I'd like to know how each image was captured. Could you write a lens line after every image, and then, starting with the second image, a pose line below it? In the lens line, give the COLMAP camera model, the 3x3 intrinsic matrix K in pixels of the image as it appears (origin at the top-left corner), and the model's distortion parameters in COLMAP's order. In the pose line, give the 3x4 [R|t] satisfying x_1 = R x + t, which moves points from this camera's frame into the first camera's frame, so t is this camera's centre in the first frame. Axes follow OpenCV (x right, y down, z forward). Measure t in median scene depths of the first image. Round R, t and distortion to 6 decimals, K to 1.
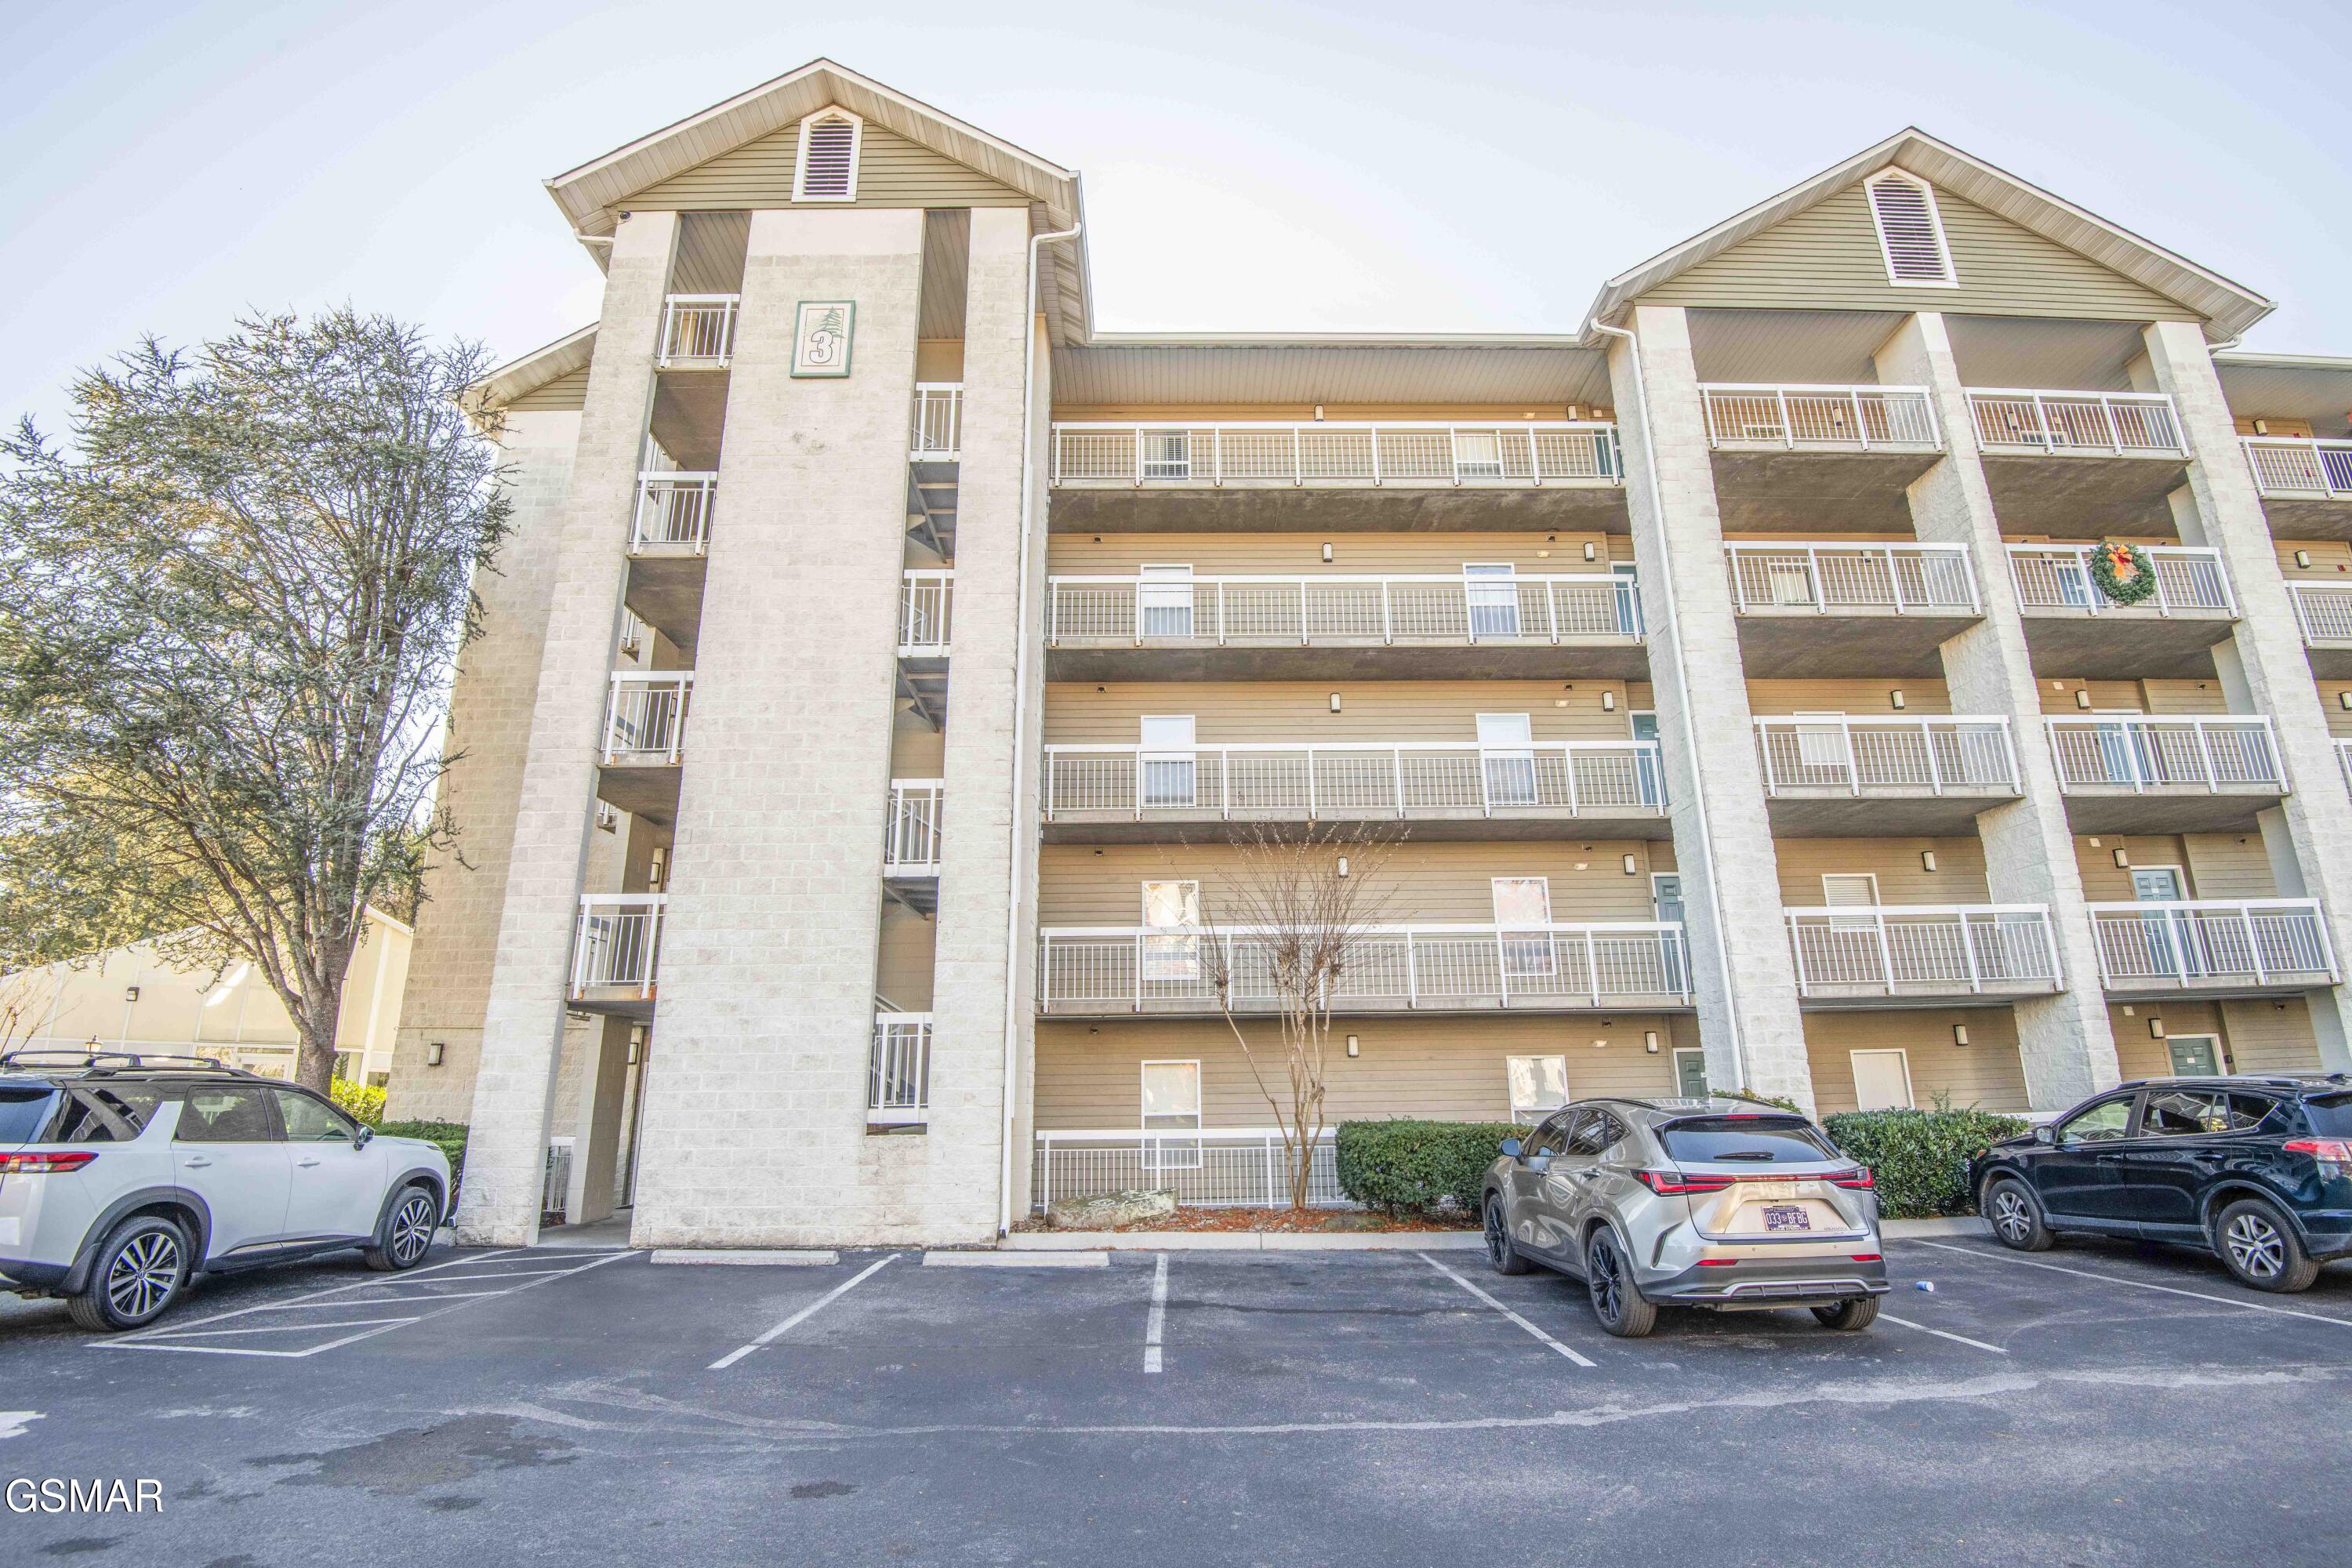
lens RADIAL K [[1082.3, 0, 1176.4], [0, 1082.3, 791.5], [0, 0, 1]] dist [-0.037045, -0.001106]
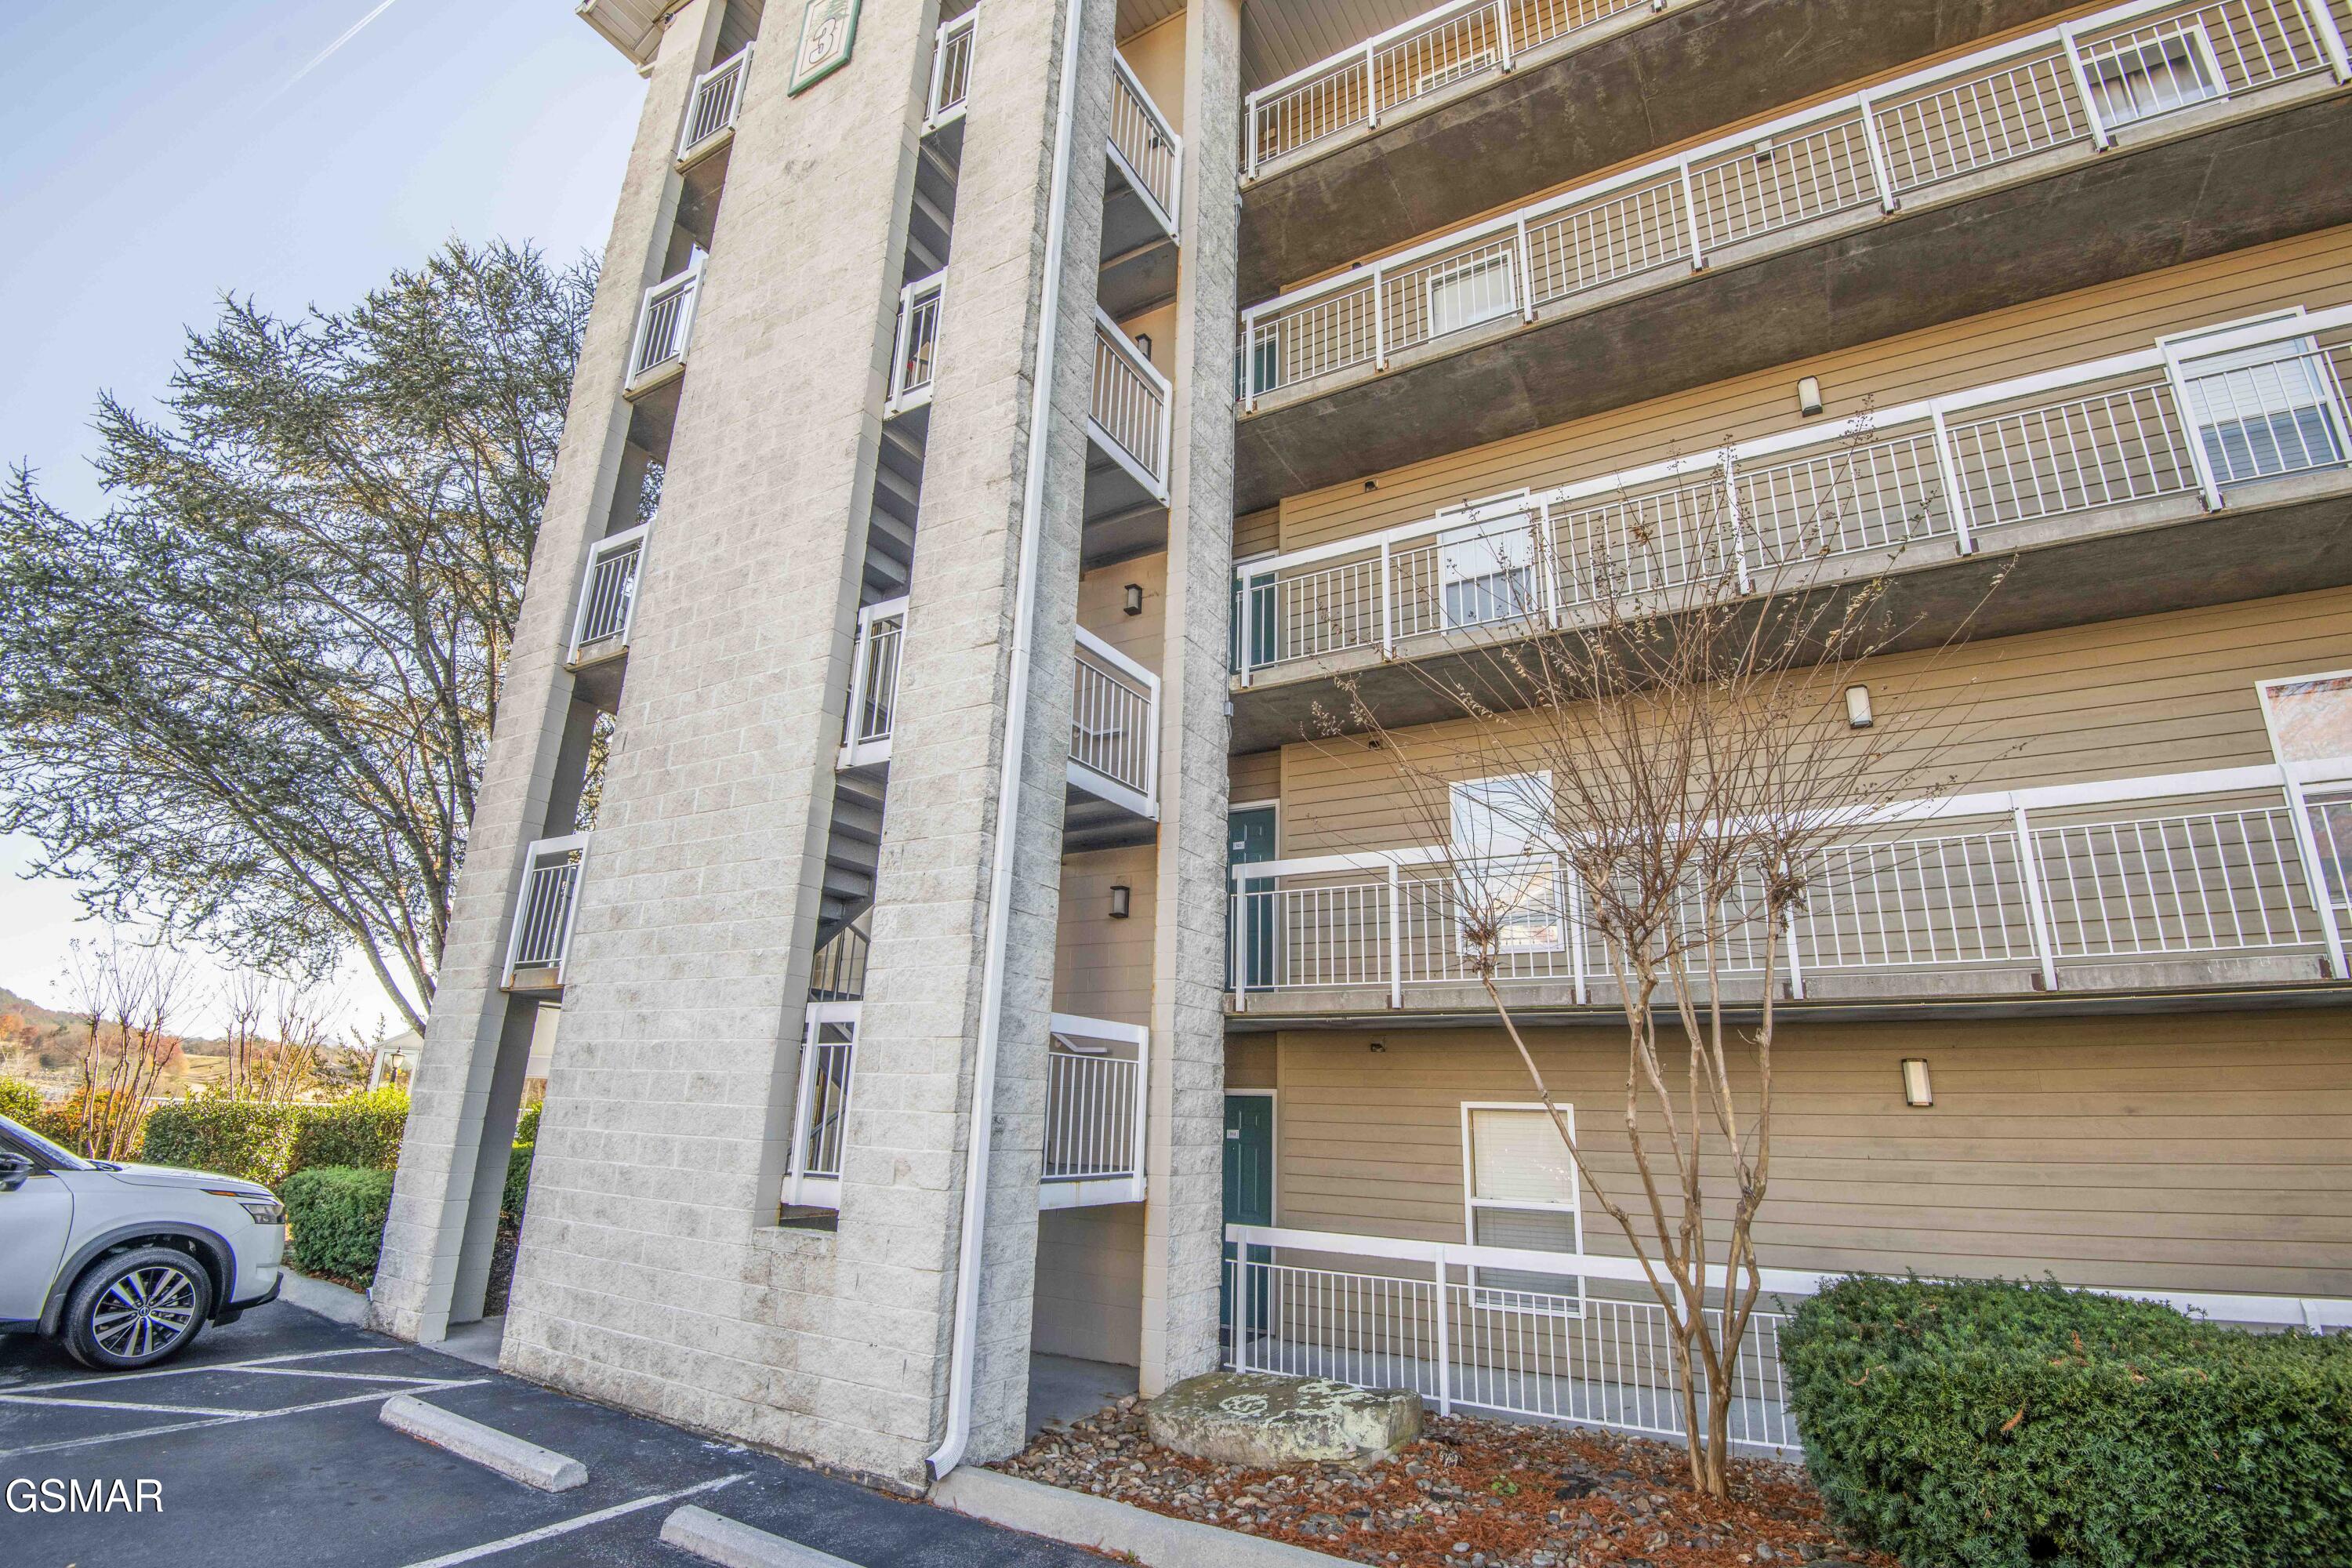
lens RADIAL K [[1082.3, 0, 1173.3], [0, 1082.3, 785.6], [0, 0, 1]] dist [-0.037045, -0.001106]
pose [[0.855281, -0.109273, -0.506511, 0.183080], [0.096743, 0.993998, -0.051084, 0.140485], [0.509052, -0.005310, 0.860719, 0.617679]]
